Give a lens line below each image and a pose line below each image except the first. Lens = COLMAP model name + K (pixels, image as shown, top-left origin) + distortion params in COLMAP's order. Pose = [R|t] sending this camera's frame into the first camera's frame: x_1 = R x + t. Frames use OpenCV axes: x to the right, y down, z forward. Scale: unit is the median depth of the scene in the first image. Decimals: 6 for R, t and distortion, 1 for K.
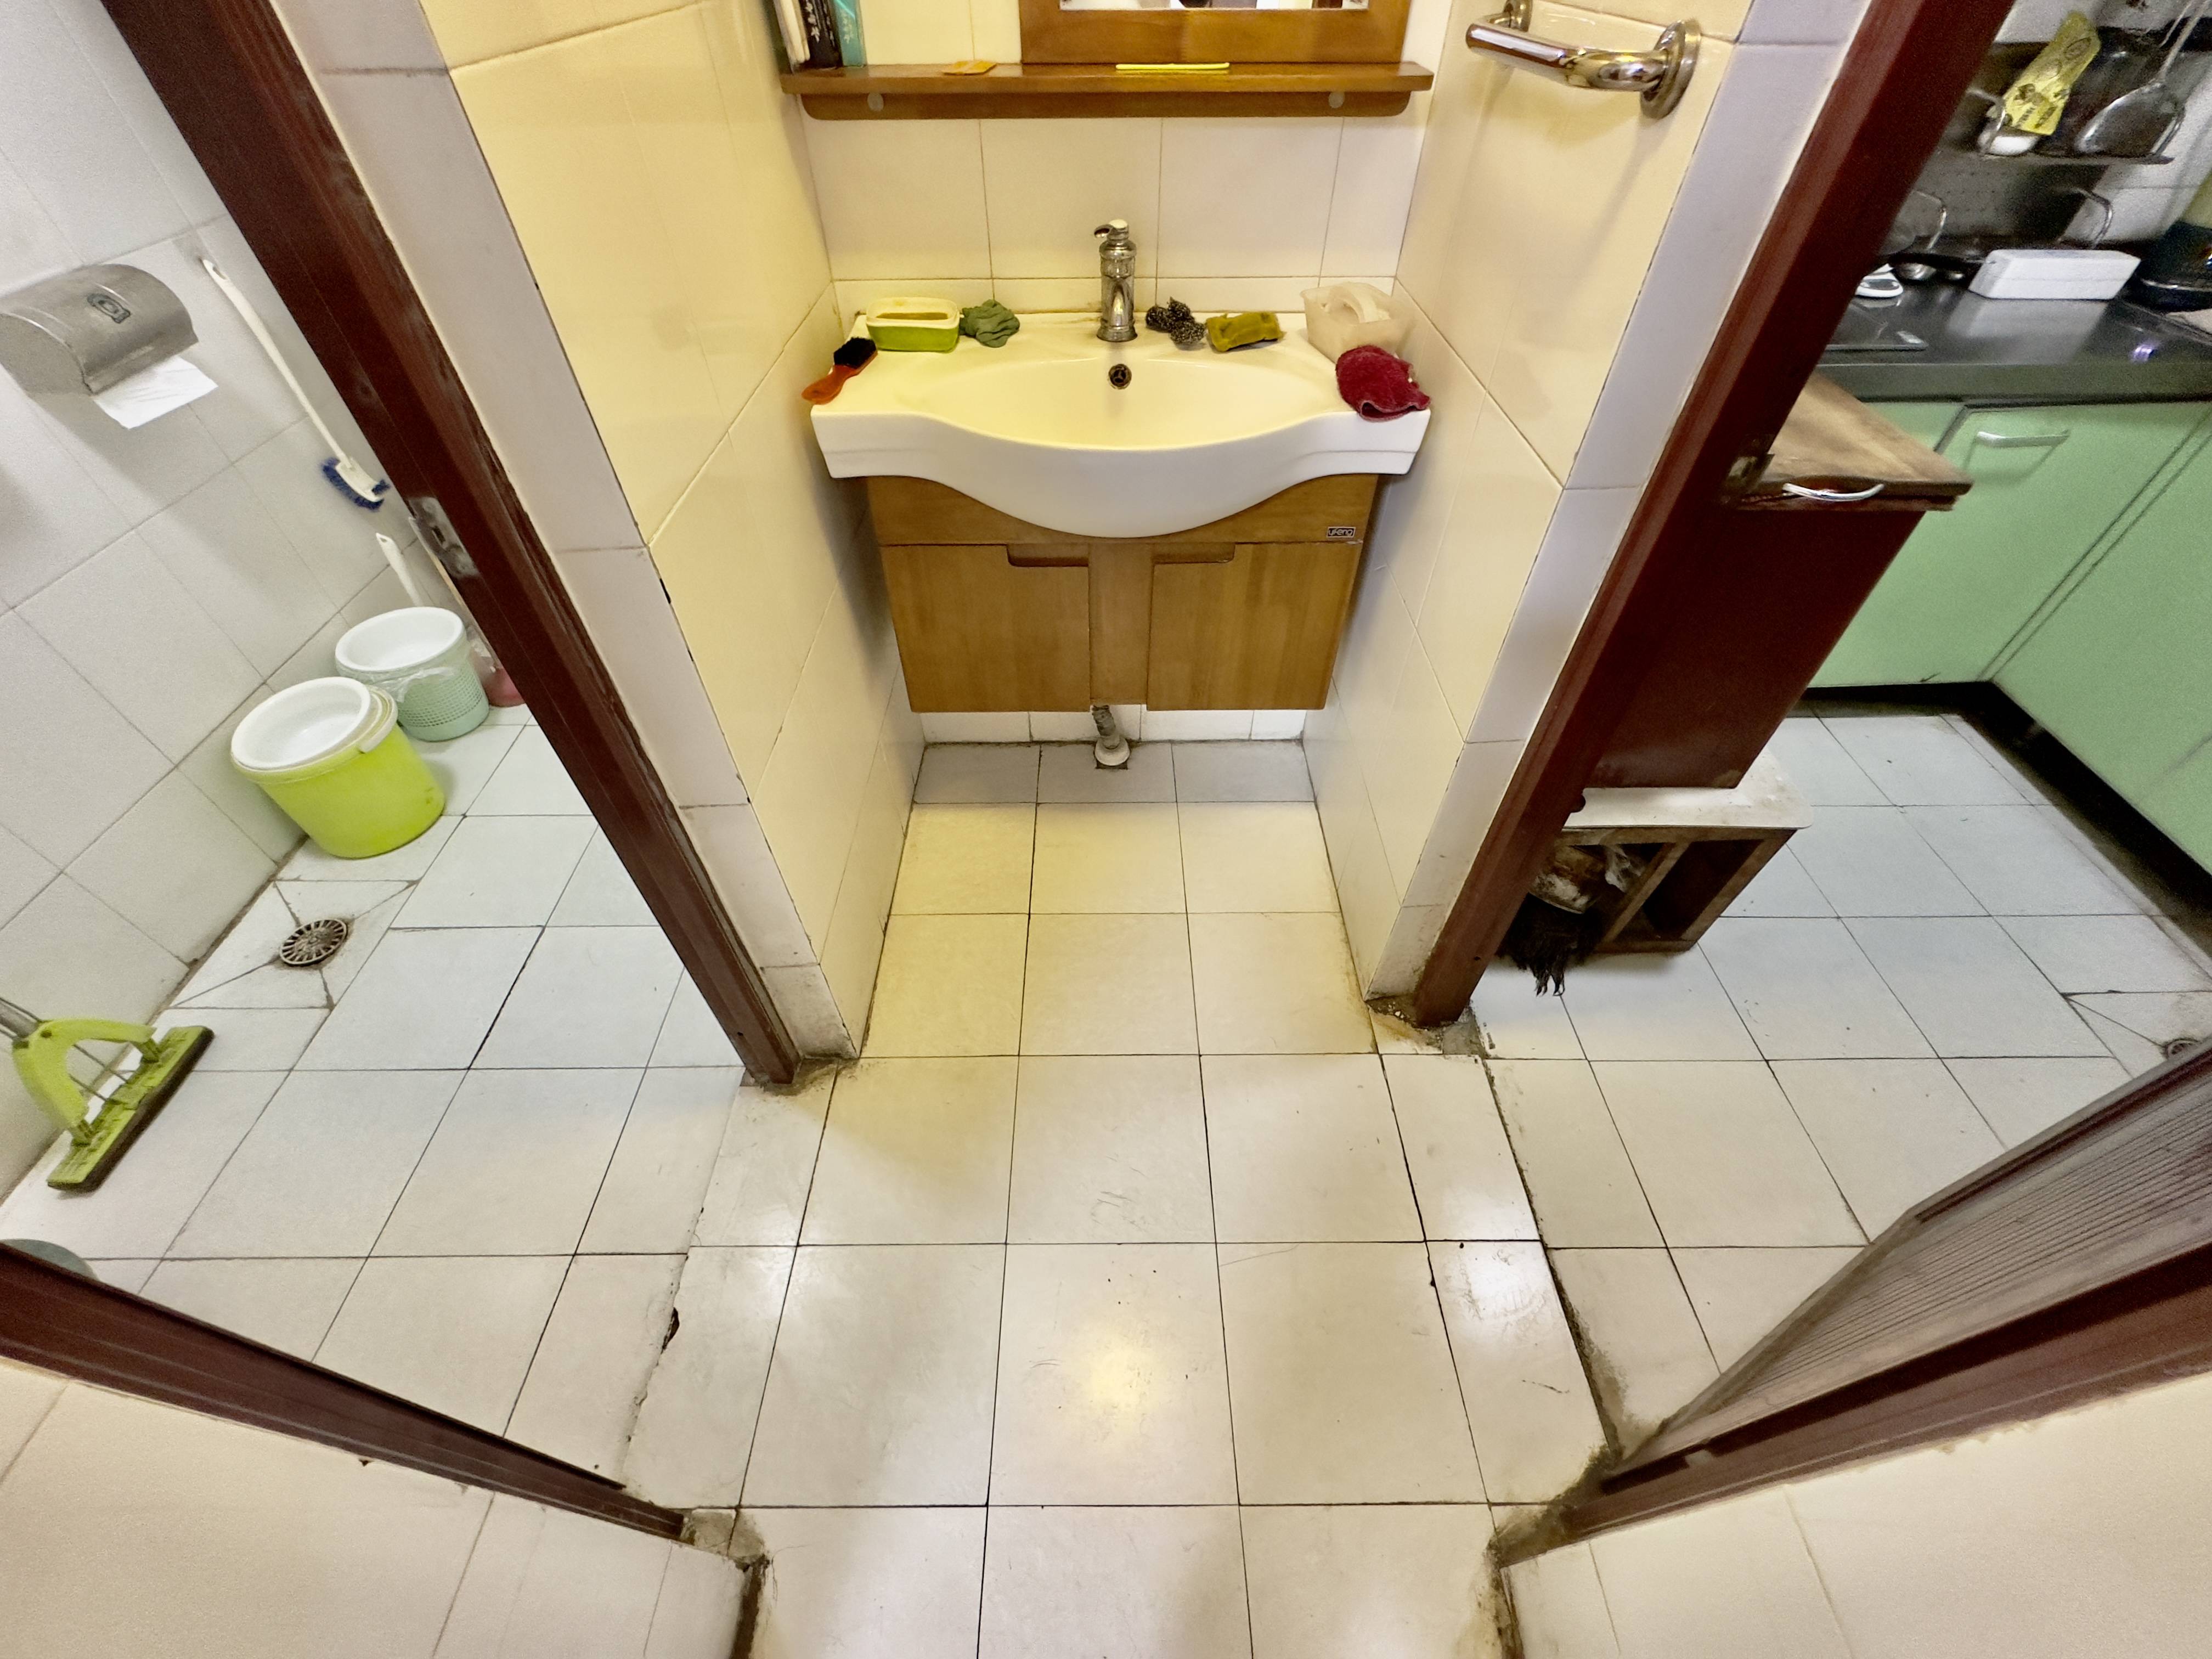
lens RADIAL K [[882.7, 0, 1109.9], [0, 882.7, 829.8], [0, 0, 1]] dist [-0.001882, 0.000806]
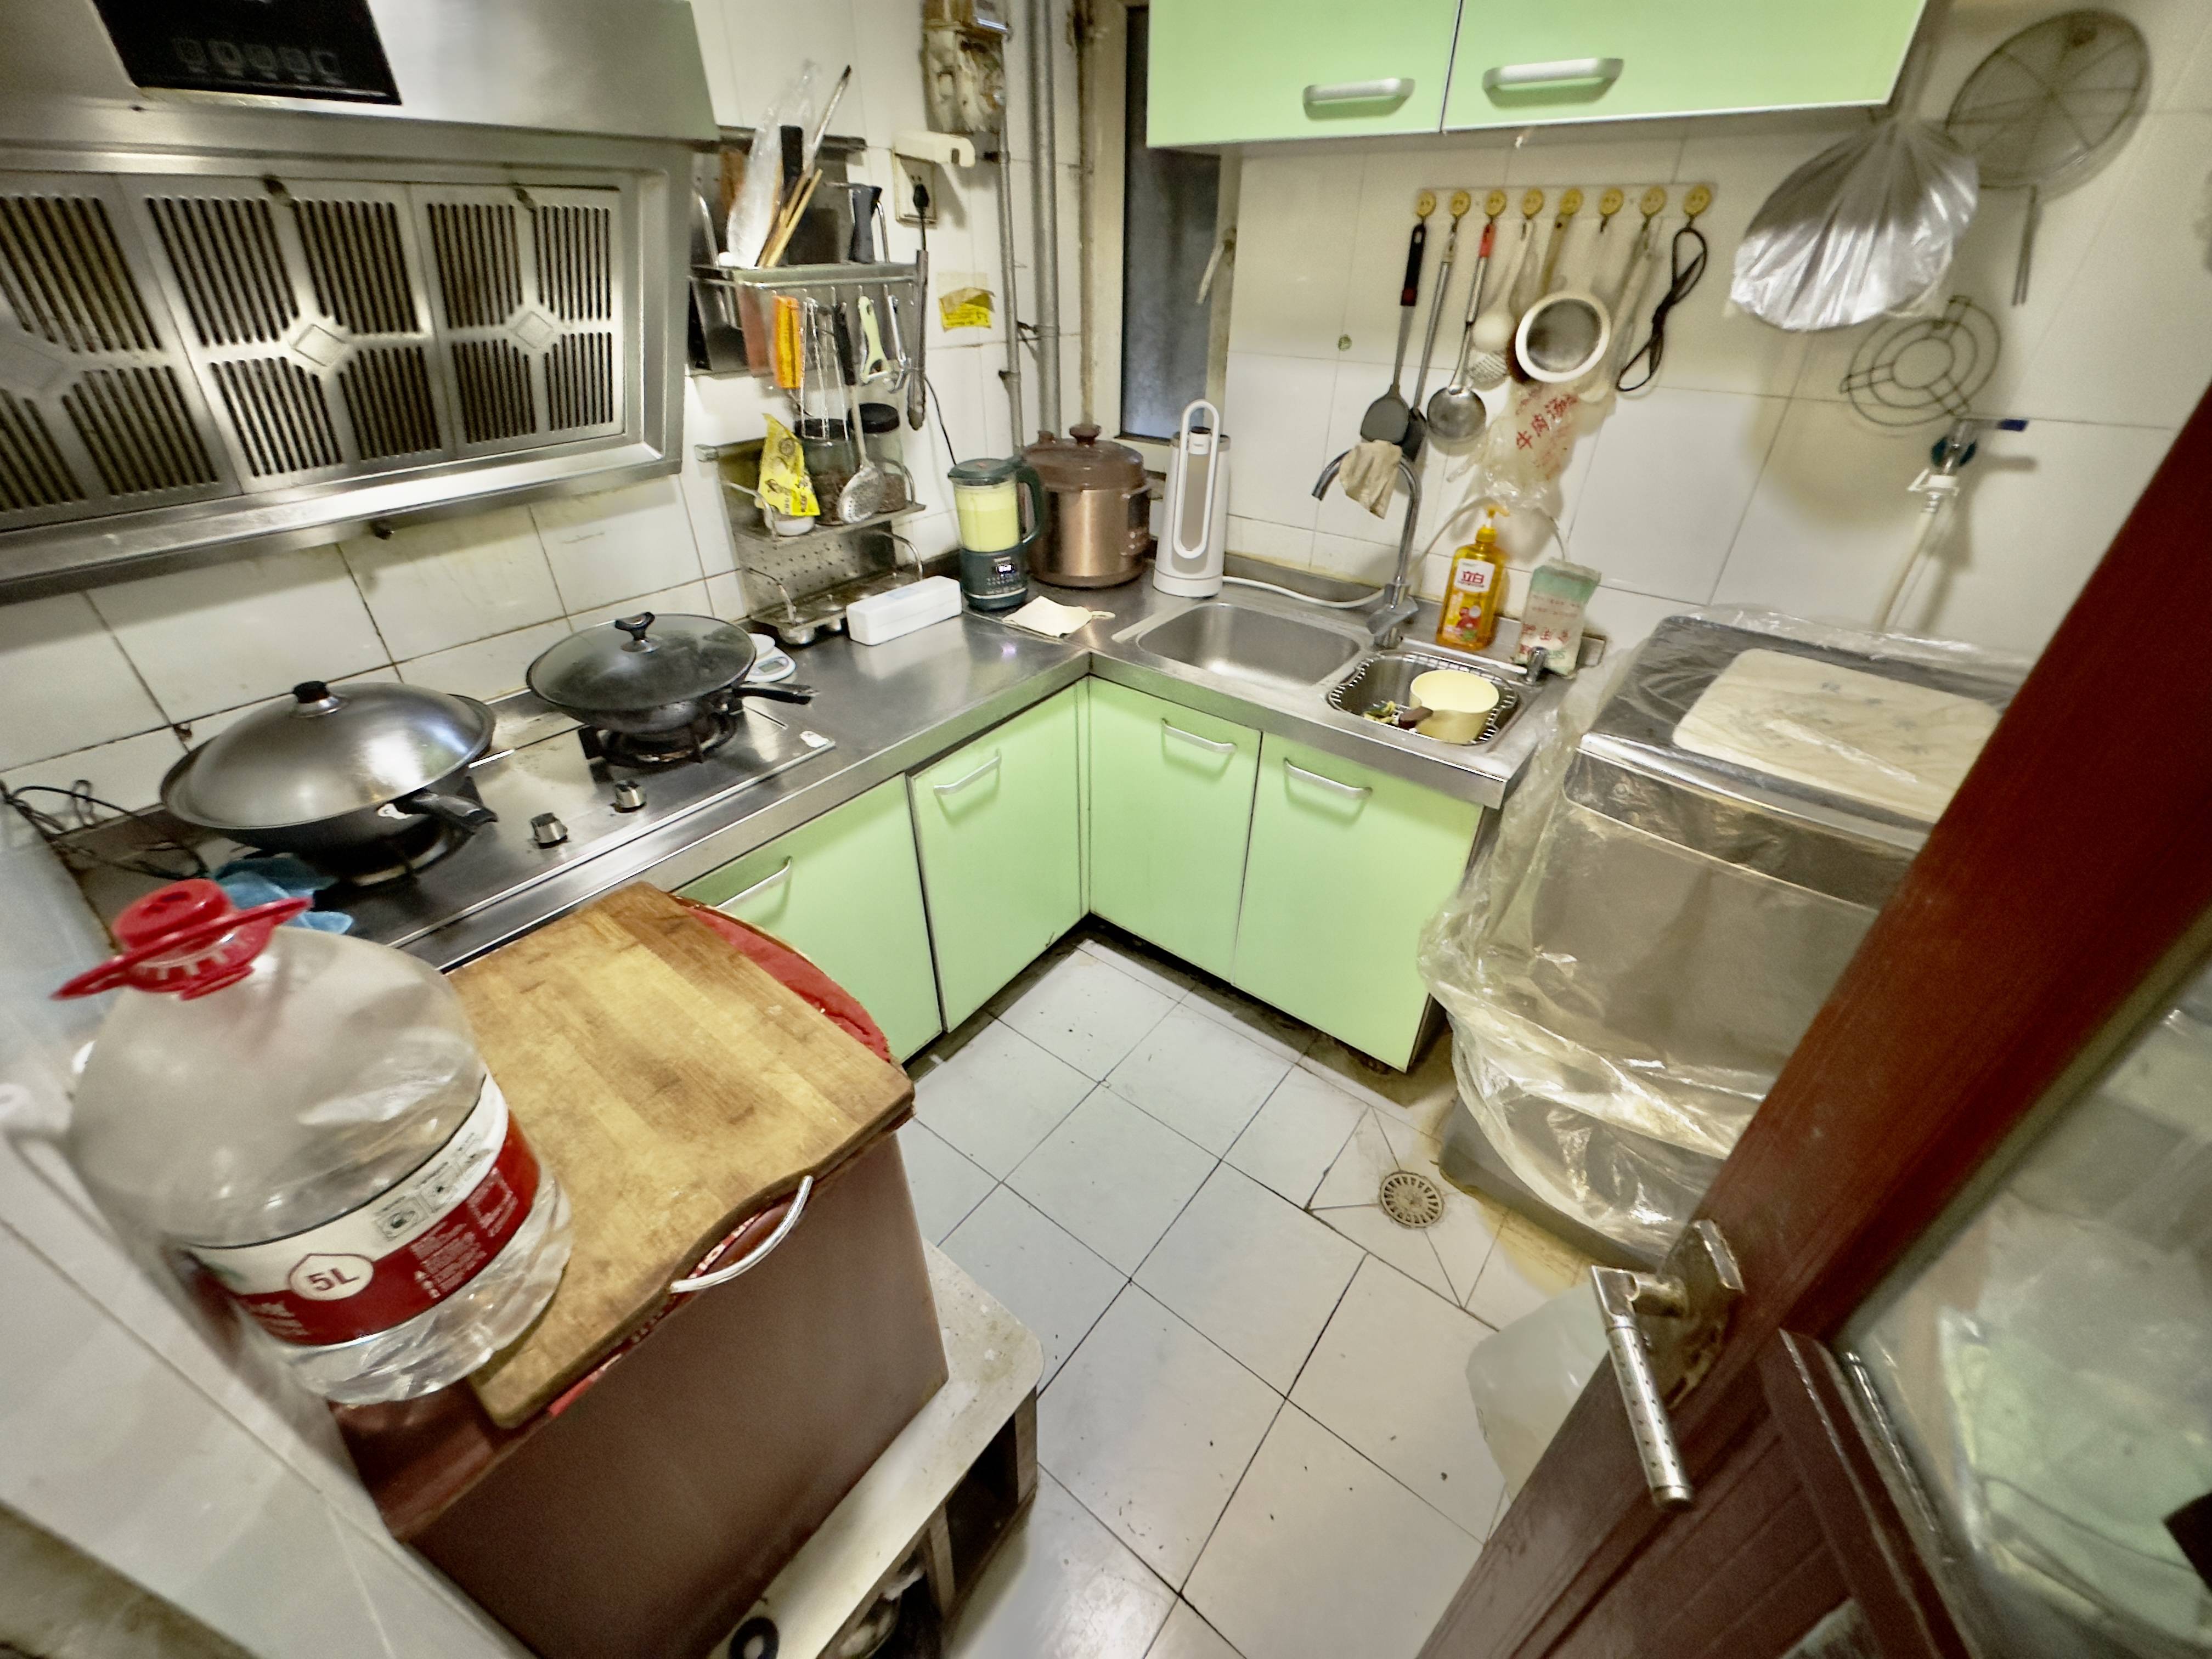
lens RADIAL K [[882.7, 0, 1098.1], [0, 882.7, 821.0], [0, 0, 1]] dist [-0.001882, 0.000806]
pose [[0.625395, -0.424598, 0.654674, 0.422390], [0.559389, 0.828899, 0.003222, -0.300190], [-0.544027, 0.364202, 0.755904, 0.181585]]
